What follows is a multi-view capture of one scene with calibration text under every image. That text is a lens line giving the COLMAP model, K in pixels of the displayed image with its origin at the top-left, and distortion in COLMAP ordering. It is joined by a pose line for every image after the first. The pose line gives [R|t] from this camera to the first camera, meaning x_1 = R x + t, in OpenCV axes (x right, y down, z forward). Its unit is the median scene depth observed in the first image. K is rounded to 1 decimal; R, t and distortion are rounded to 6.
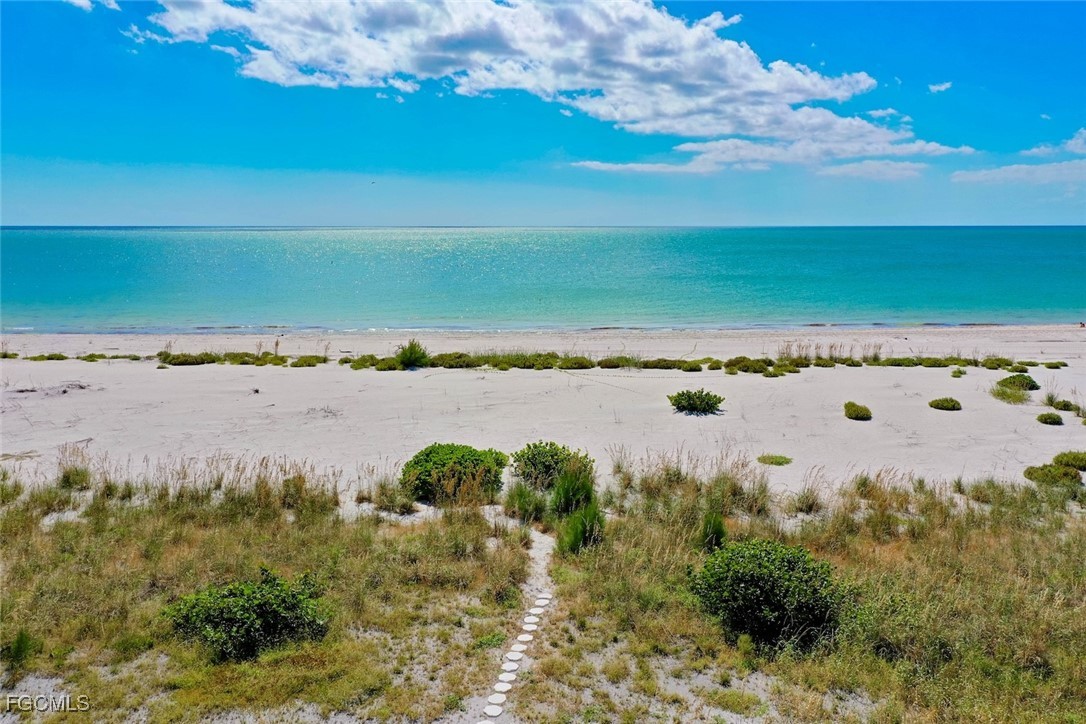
lens RADIAL K [[903.2, 0, 547.3], [0, 903.2, 360.2], [0, 0, 1]] dist [0.009908, -0.008672]
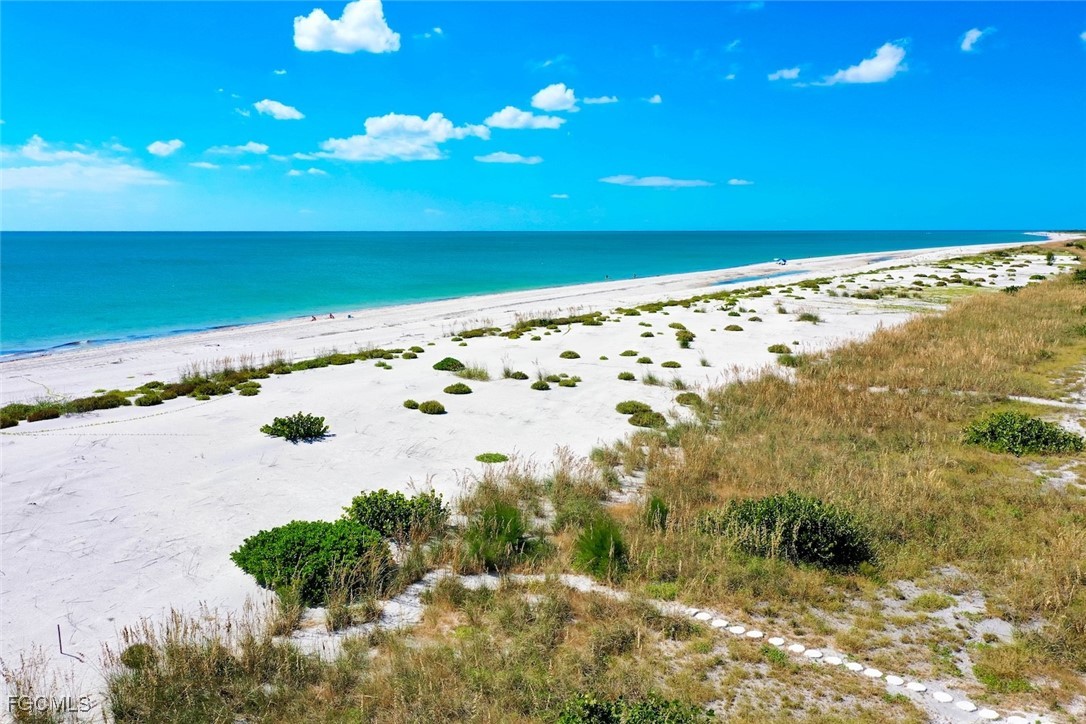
lens RADIAL K [[903.2, 0, 544.8], [0, 903.2, 364.0], [0, 0, 1]] dist [0.009908, -0.008672]
pose [[0.500562, -0.115892, 0.857909, -0.246067], [0.118023, 0.990882, 0.064992, -0.022954], [-0.857618, 0.068720, 0.509675, 0.174245]]
